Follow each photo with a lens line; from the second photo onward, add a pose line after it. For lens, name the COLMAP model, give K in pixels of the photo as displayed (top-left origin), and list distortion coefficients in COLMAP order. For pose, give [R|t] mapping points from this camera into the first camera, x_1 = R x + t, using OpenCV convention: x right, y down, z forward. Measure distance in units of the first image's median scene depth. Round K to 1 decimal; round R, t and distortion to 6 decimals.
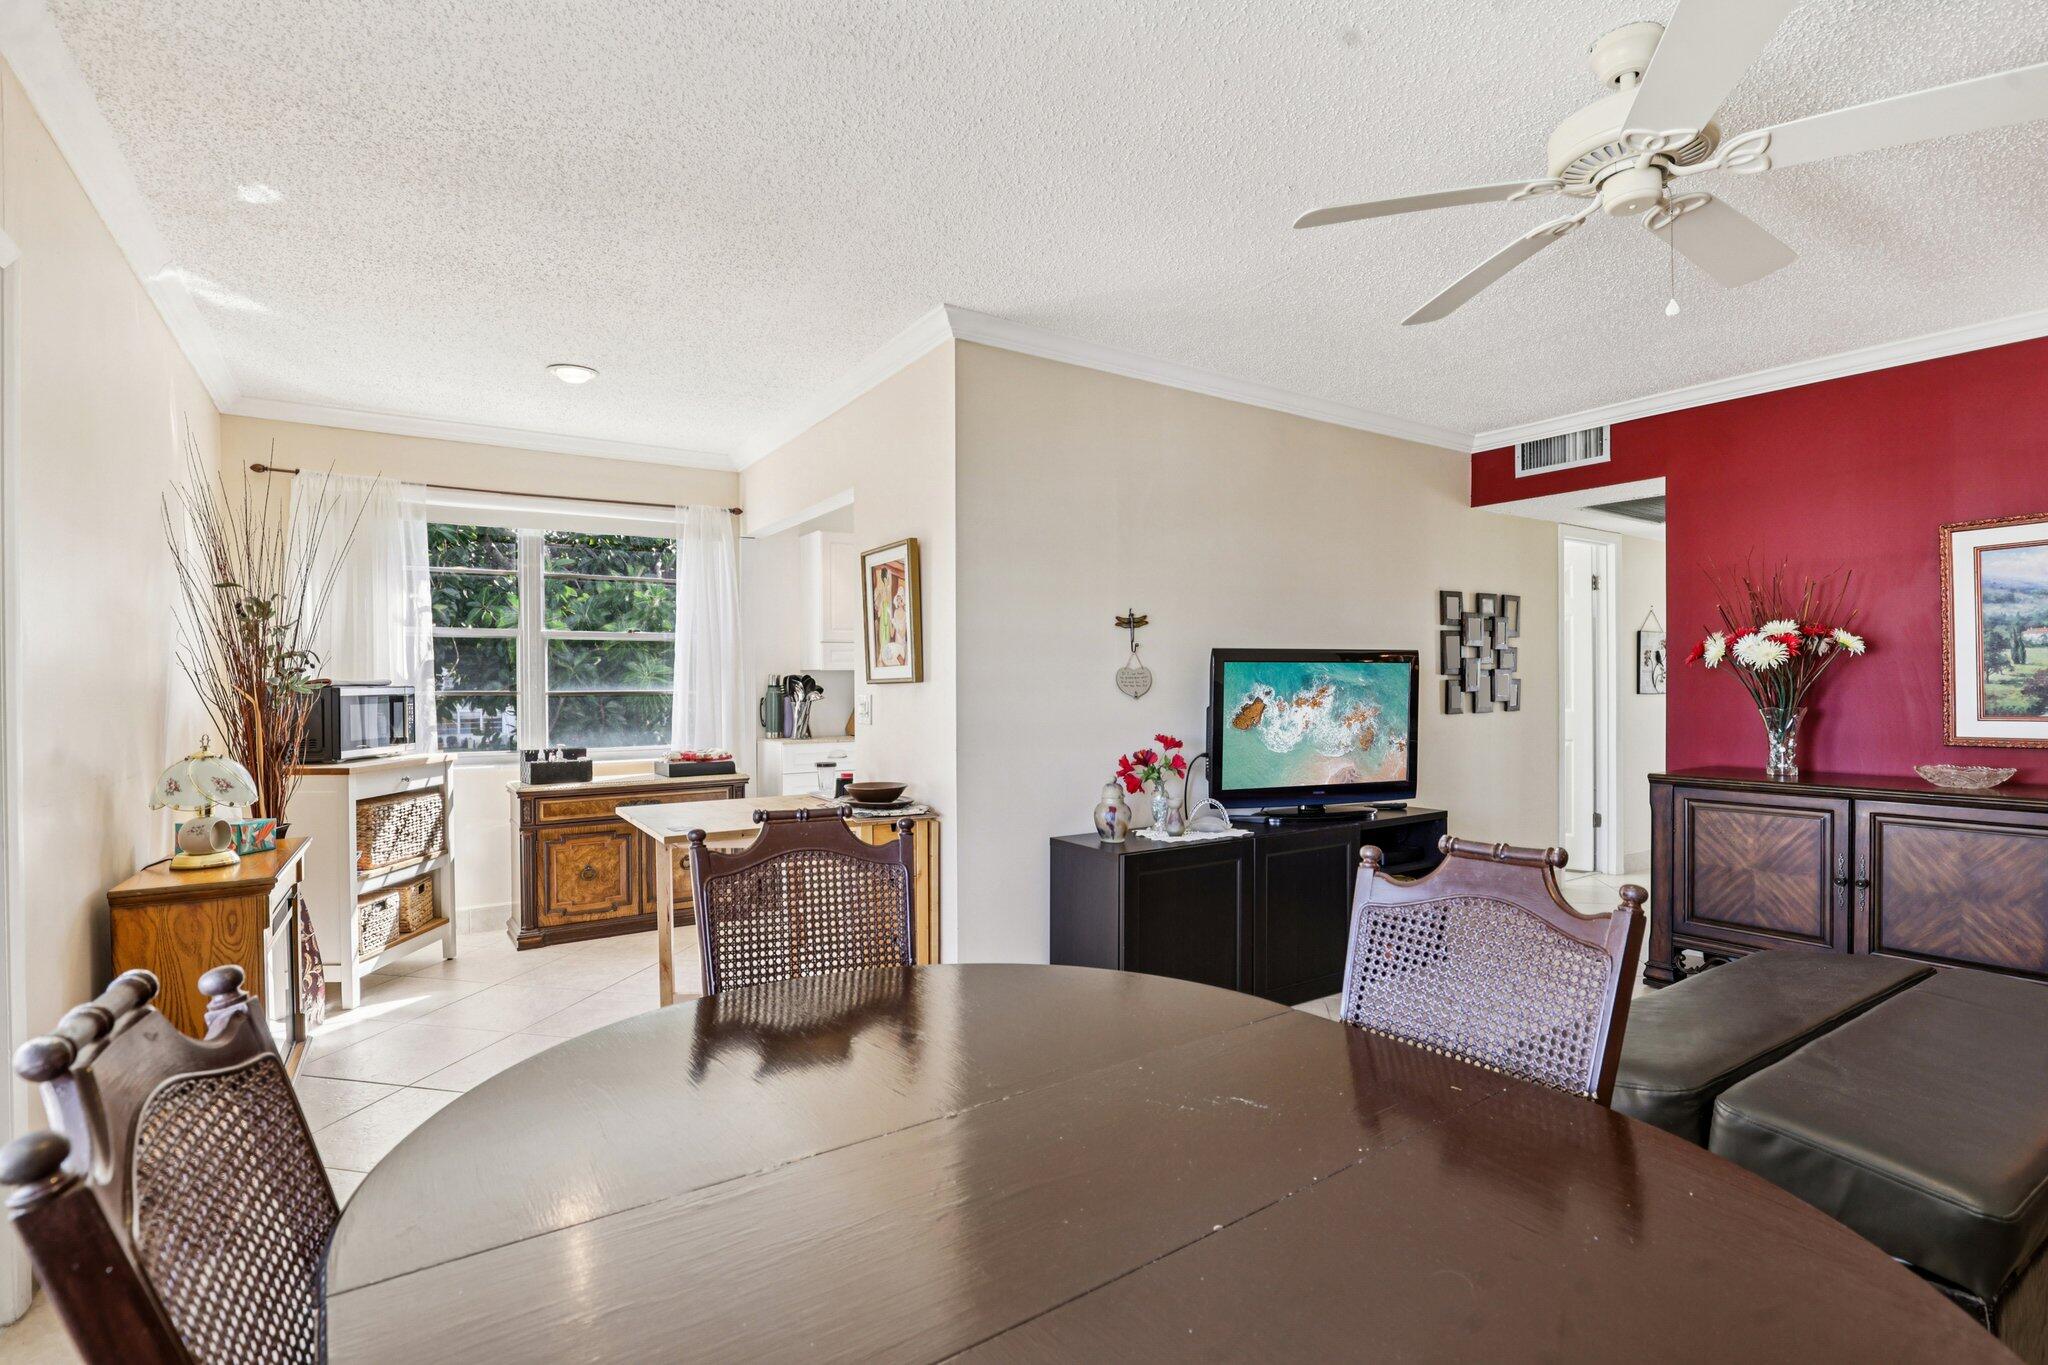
lens RADIAL K [[970.9, 0, 1034.3], [0, 970.9, 690.6], [0, 0, 1]] dist [-0.026377, 0.004883]
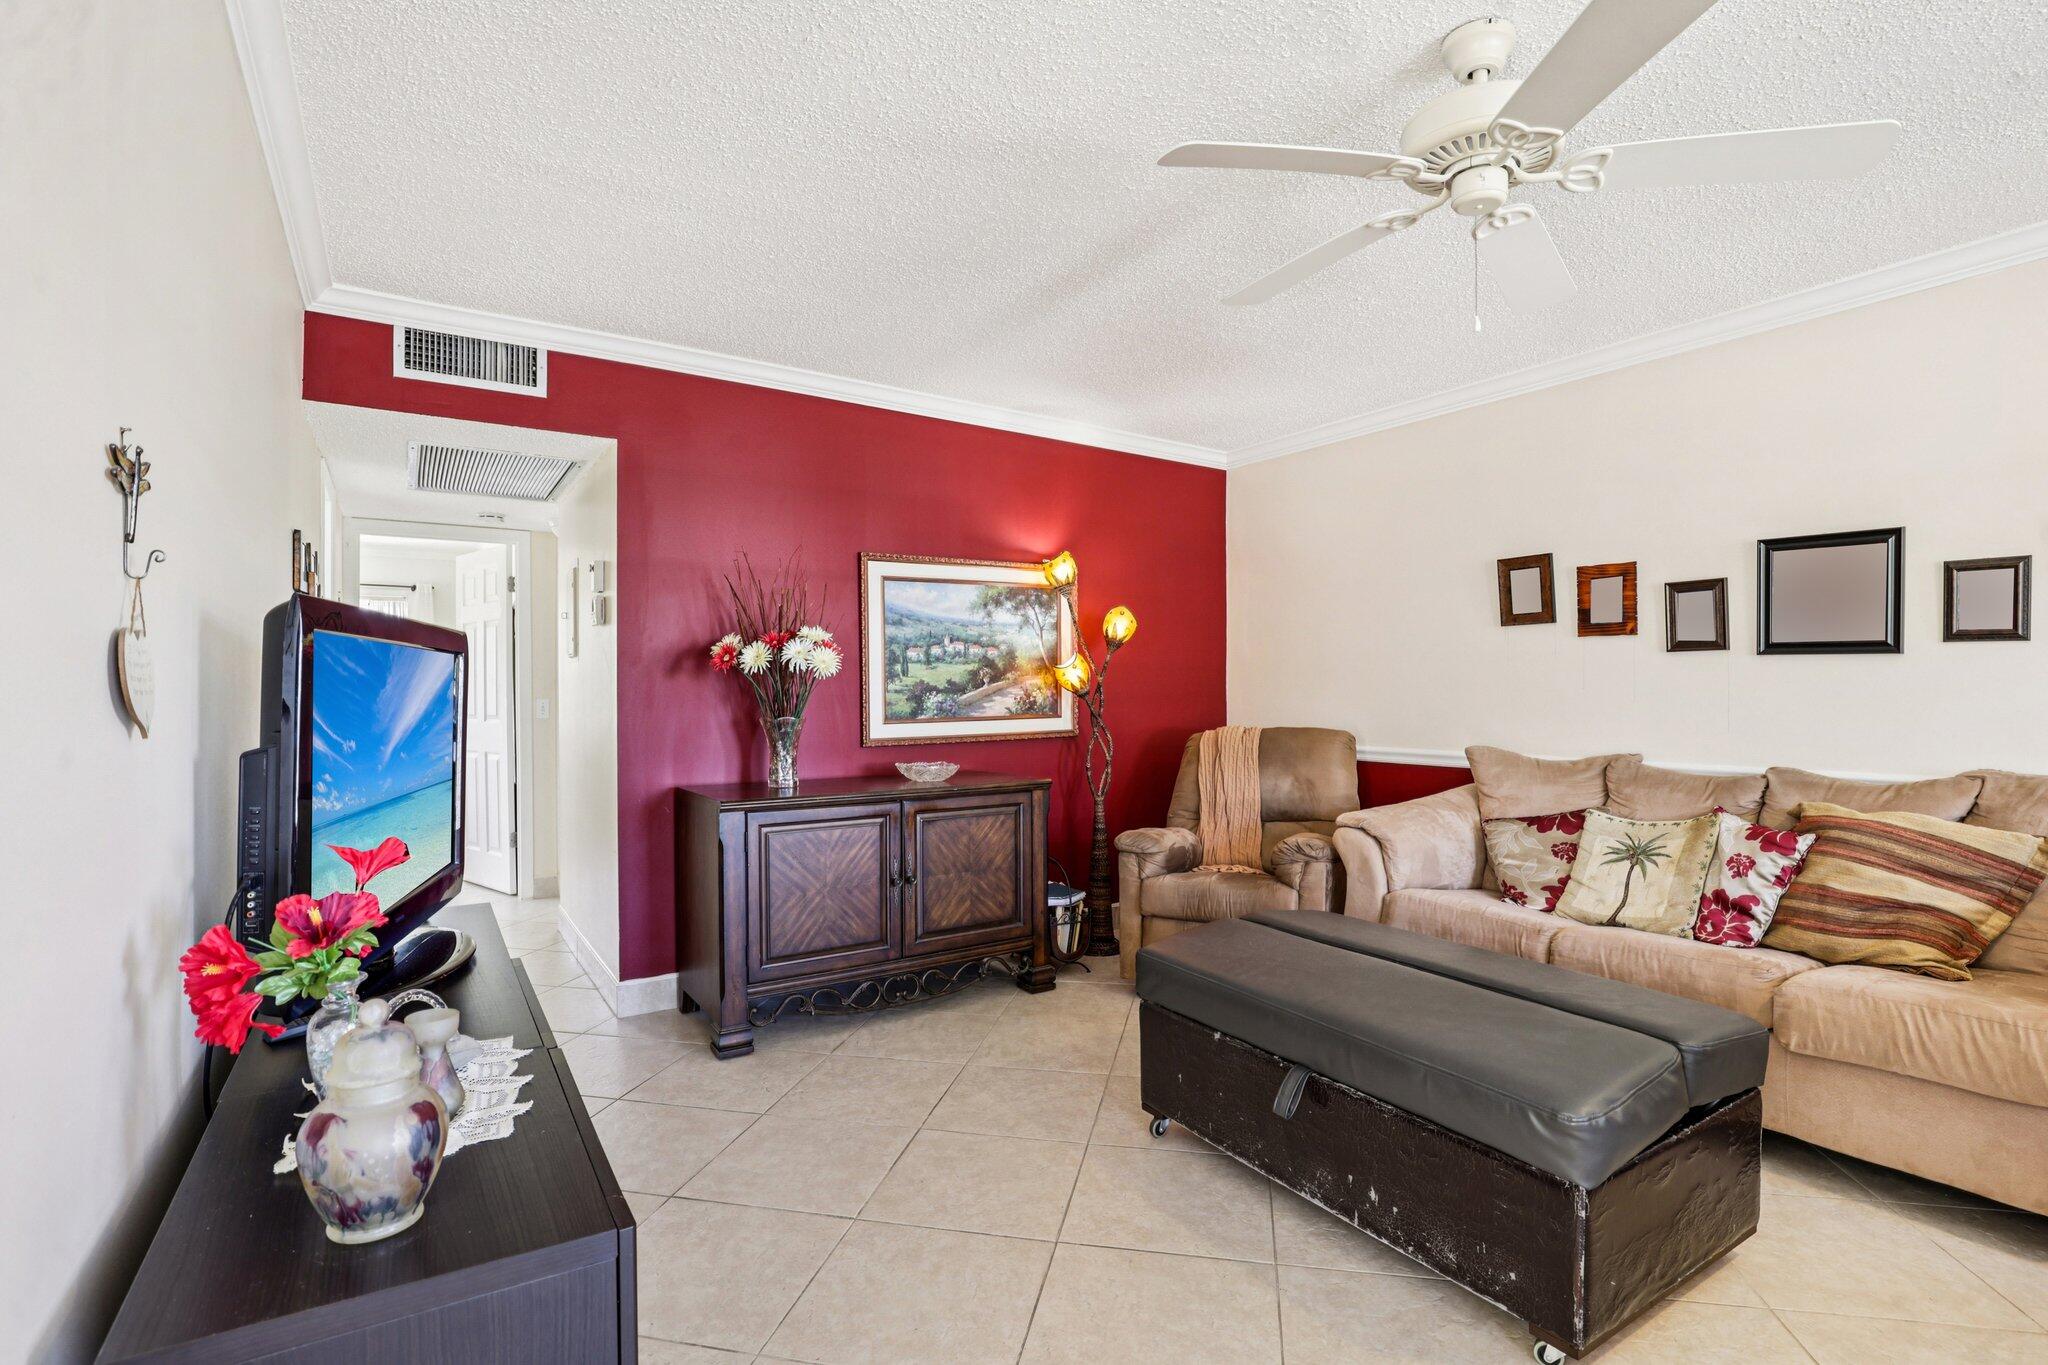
lens RADIAL K [[970.9, 0, 1061.7], [0, 970.9, 701.9], [0, 0, 1]] dist [-0.026377, 0.004883]
pose [[0.007419, -0.006526, 0.999951, -0.194446], [0.008469, 0.999943, 0.006463, -0.001725], [-0.999937, 0.008421, 0.007474, 0.735986]]
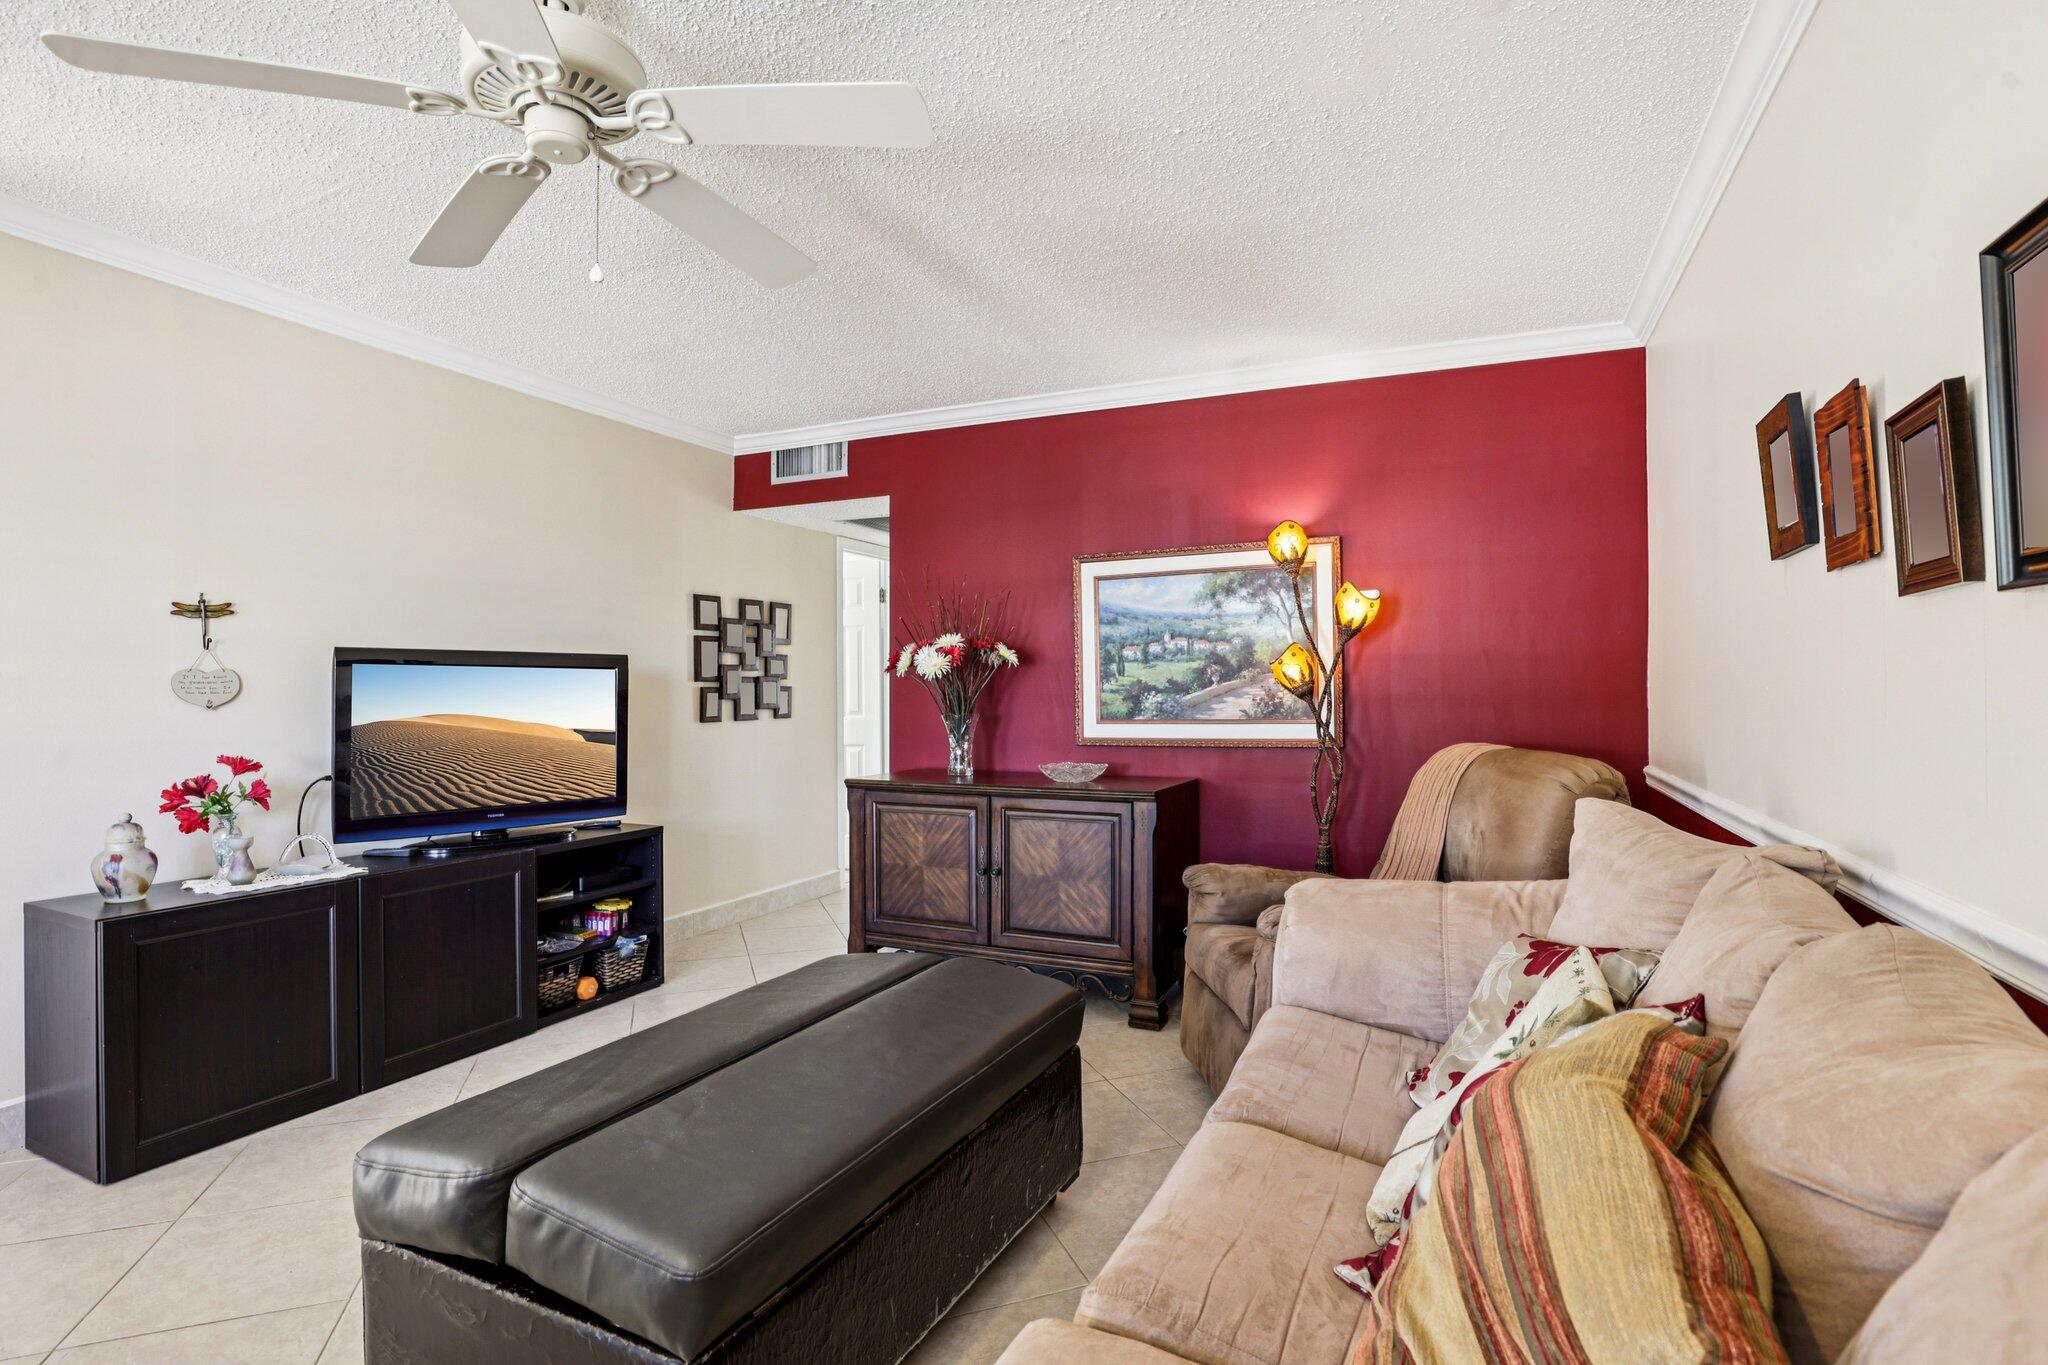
lens RADIAL K [[970.9, 0, 1024.6], [0, 970.9, 692.8], [0, 0, 1]] dist [-0.026377, 0.004883]
pose [[0.856947, 0.001940, 0.515401, 0.280992], [0.000192, 0.999992, -0.004084, -0.001670], [-0.515405, 0.003599, 0.856939, 0.011403]]
